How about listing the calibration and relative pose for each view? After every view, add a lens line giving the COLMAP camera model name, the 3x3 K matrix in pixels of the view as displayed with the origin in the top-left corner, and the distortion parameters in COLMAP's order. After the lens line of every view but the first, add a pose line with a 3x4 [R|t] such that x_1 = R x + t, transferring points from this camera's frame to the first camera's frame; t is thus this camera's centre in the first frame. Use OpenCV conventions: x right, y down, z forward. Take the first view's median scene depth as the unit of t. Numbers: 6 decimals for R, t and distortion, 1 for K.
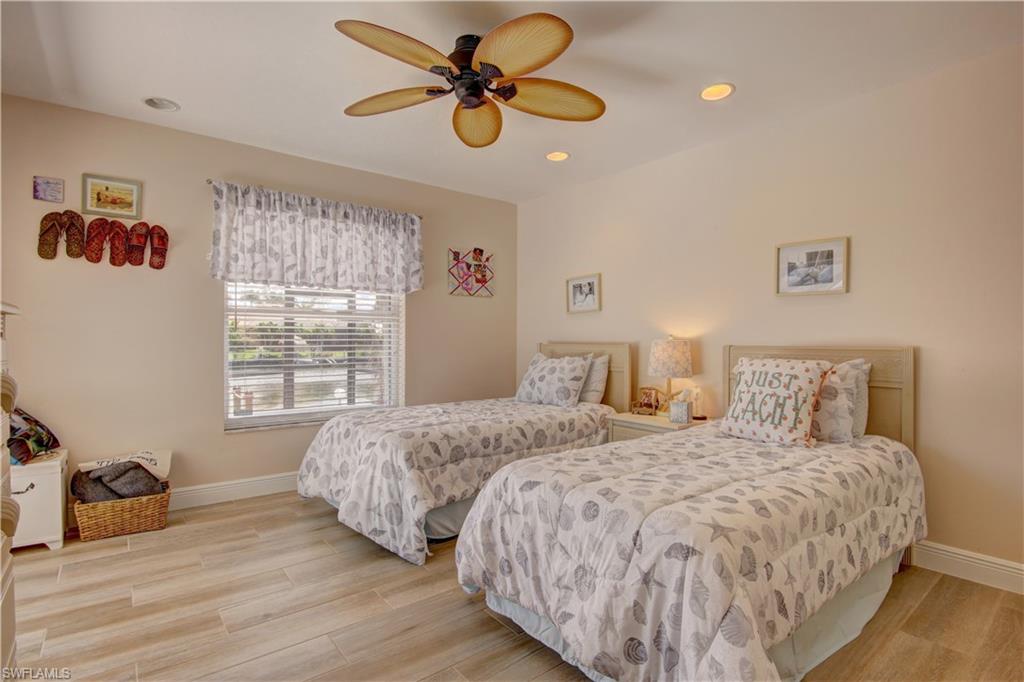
lens RADIAL K [[500.7, 0, 512.0], [0, 500.7, 341.0], [0, 0, 1]] dist [-0.020044, -0.001923]
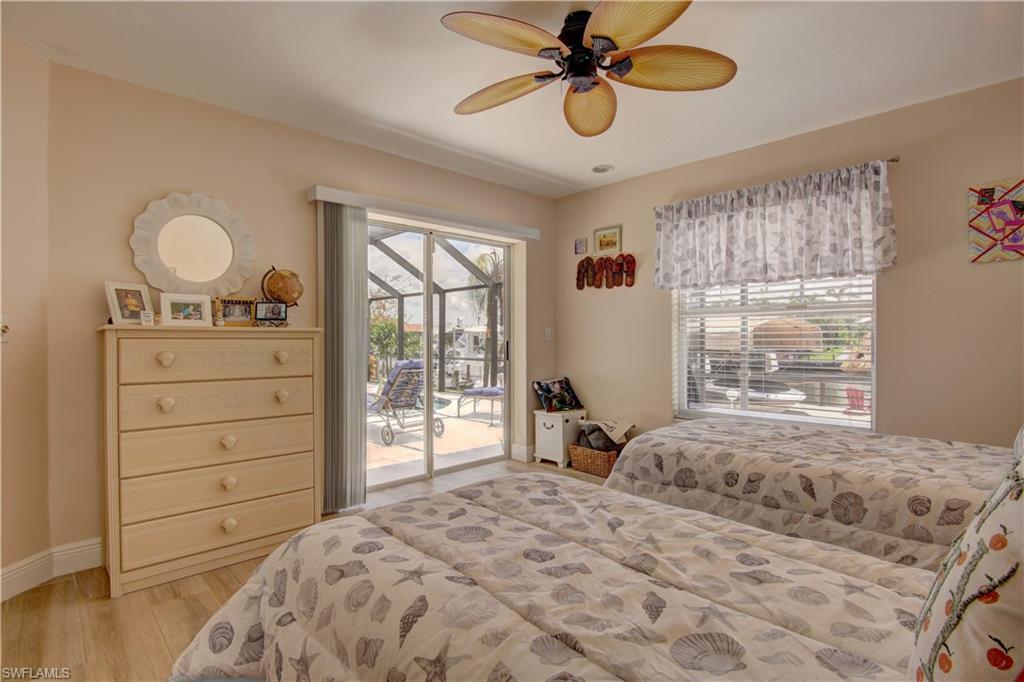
lens RADIAL K [[500.7, 0, 512.0], [0, 500.7, 341.0], [0, 0, 1]] dist [-0.020044, -0.001923]
pose [[0.093684, -0.000489, -0.995602, 0.605781], [0.001280, 0.999999, -0.000371, 0.000681], [0.995601, -0.001240, 0.093685, 0.572507]]
